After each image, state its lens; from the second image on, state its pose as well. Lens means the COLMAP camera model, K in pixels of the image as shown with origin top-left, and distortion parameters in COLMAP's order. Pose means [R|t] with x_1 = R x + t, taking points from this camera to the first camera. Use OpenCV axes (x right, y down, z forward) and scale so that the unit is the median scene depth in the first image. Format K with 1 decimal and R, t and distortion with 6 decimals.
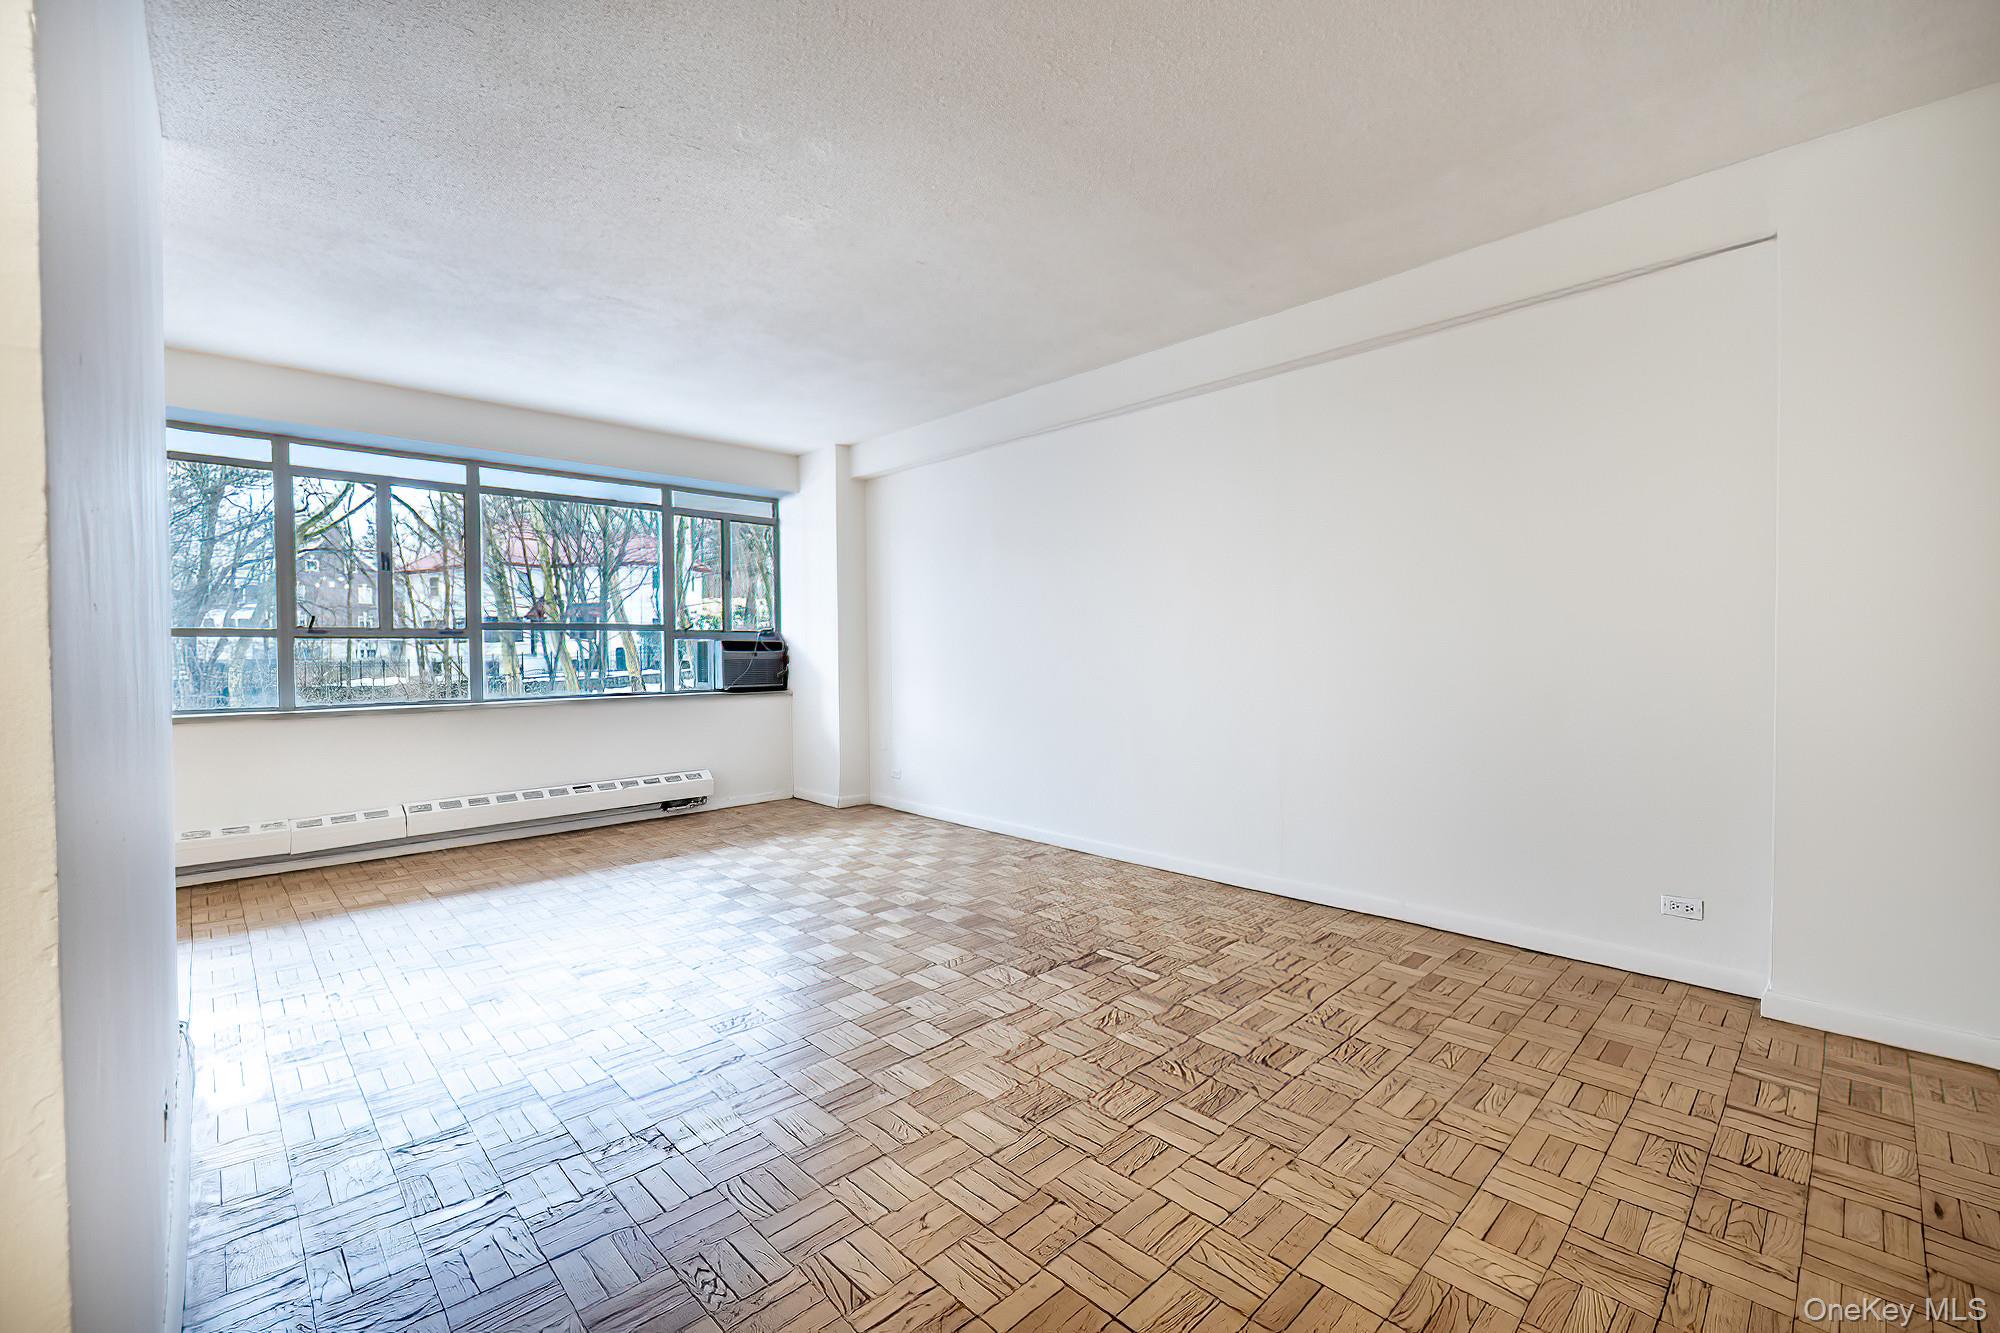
lens RADIAL K [[845.1, 0, 1004.3], [0, 845.1, 663.0], [0, 0, 1]] dist [0.000618, 0.000105]
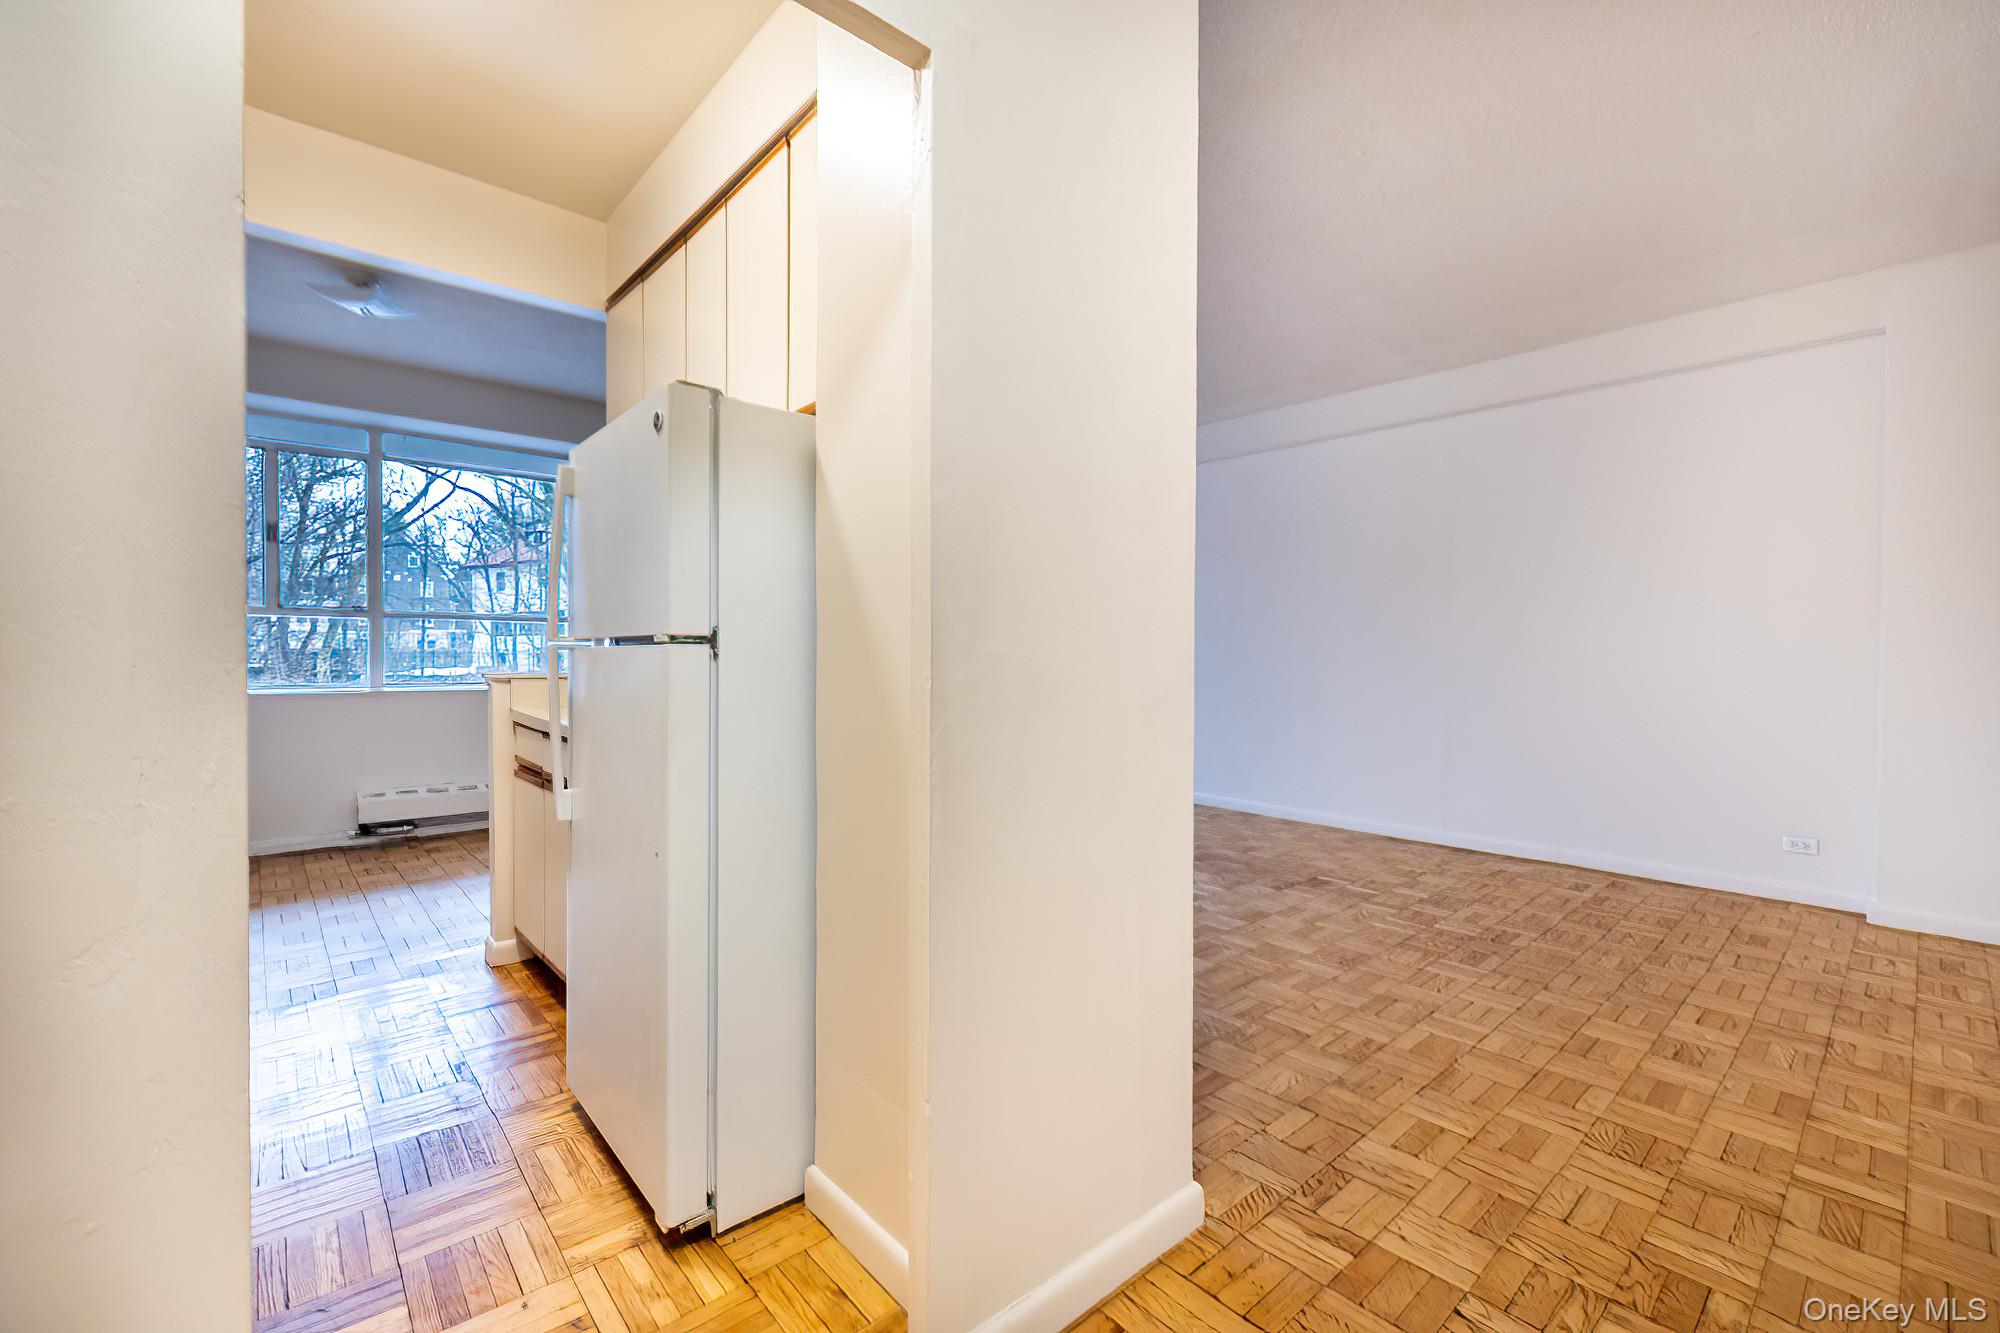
lens RADIAL K [[839.6, 0, 1006.5], [0, 839.6, 659.6], [0, 0, 1]] dist [0.000998, -0.000682]
pose [[0.999200, 0.014377, -0.037306, -0.387552], [-0.014512, 0.999889, -0.003363, 0.029629], [0.037254, 0.003902, 0.999298, -0.345622]]
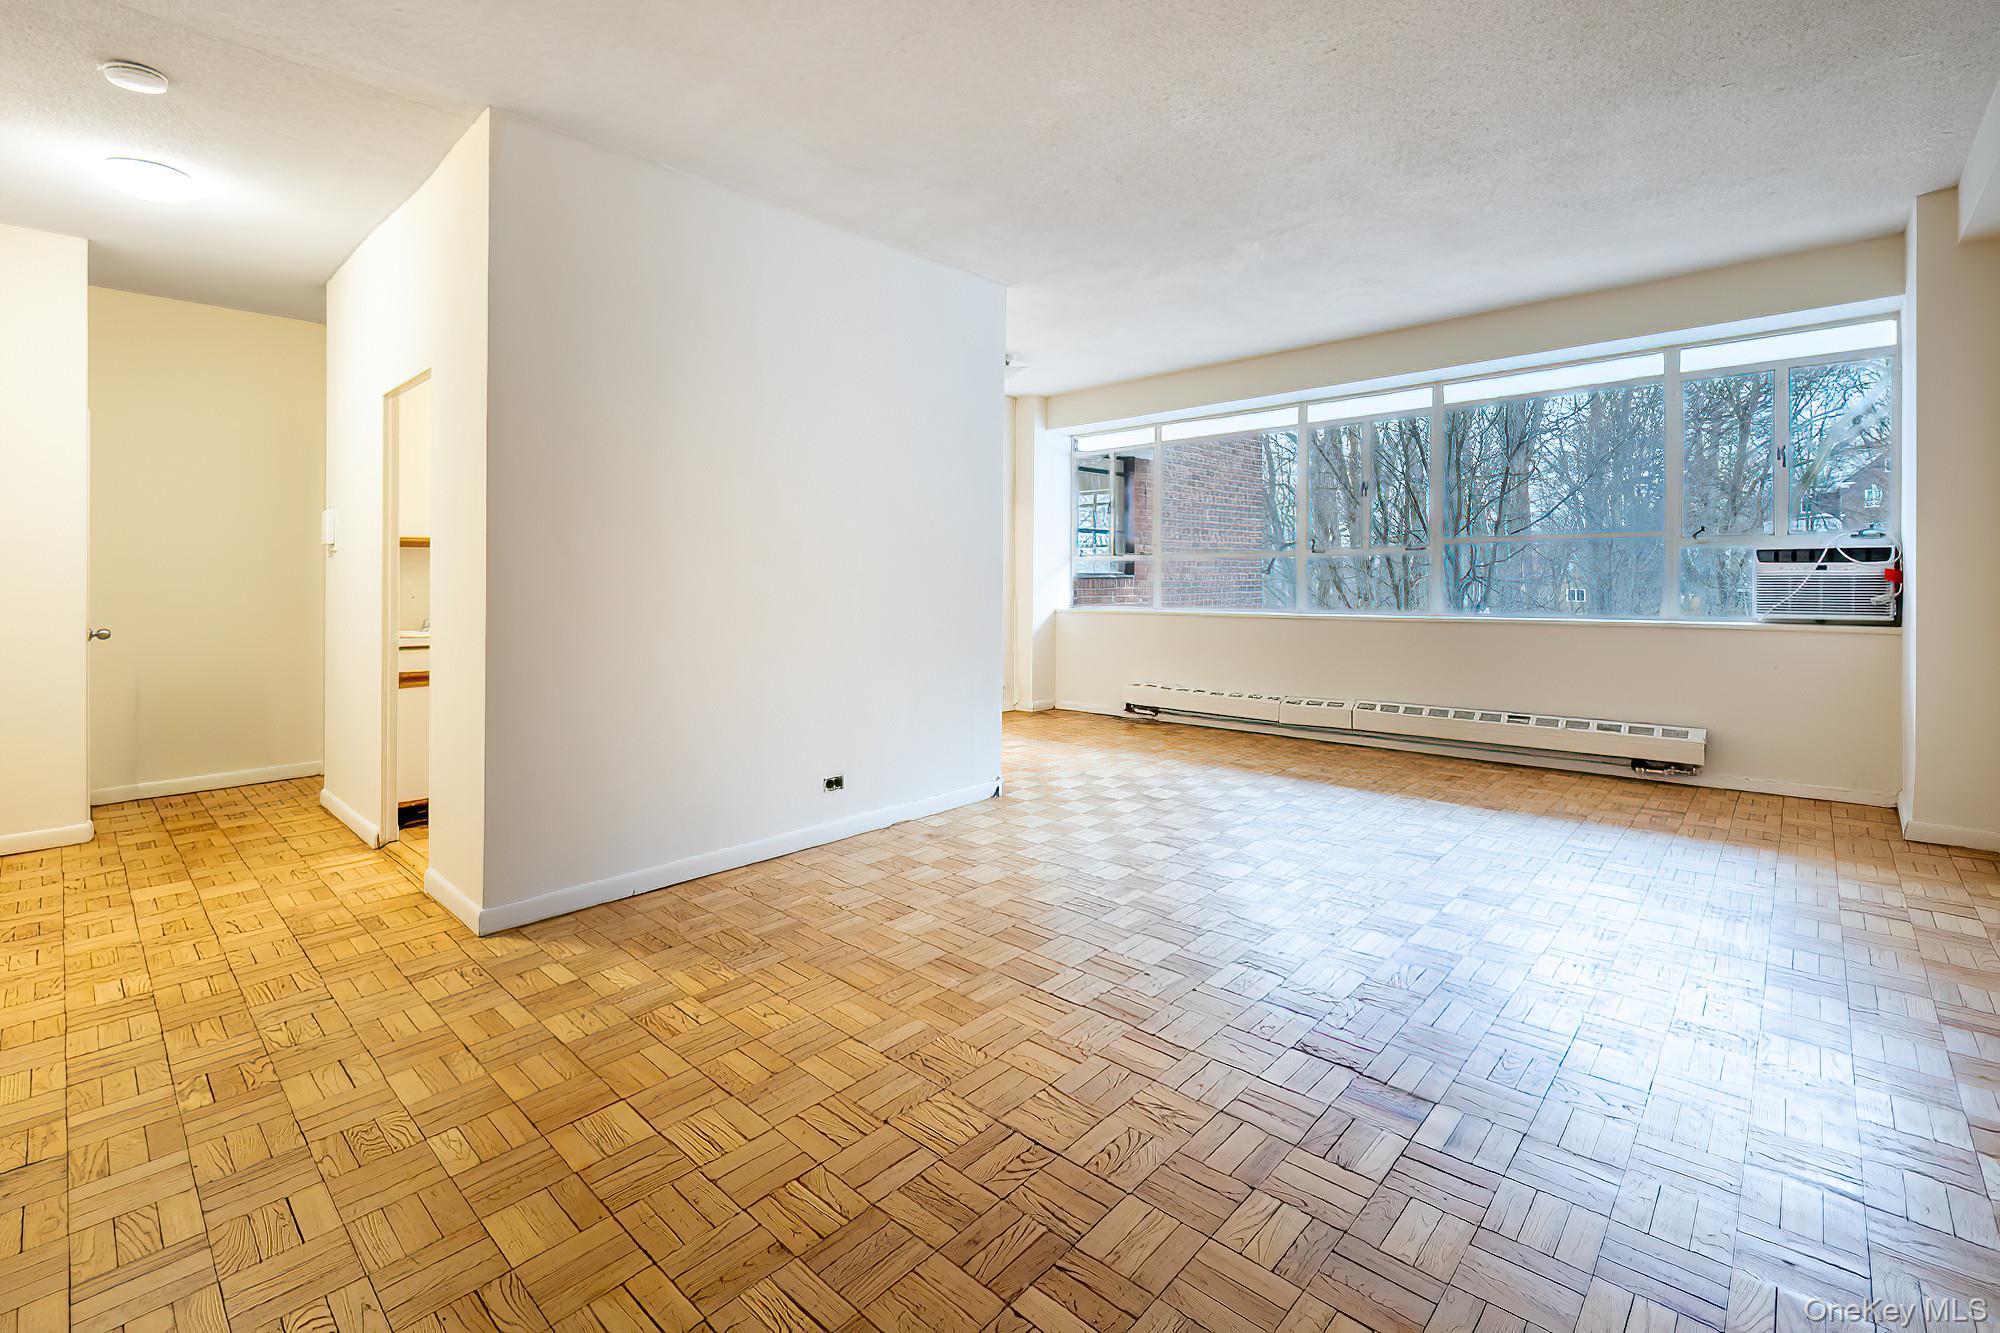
lens RADIAL K [[866.7, 0, 996.9], [0, 866.7, 578.7], [0, 0, 1]] dist [-0.000061, 0.000328]
pose [[0.057225, 0.009374, -0.998317, 0.789310], [-0.005819, 0.999942, 0.009056, -0.010867], [0.998344, 0.005291, 0.057276, 0.806554]]
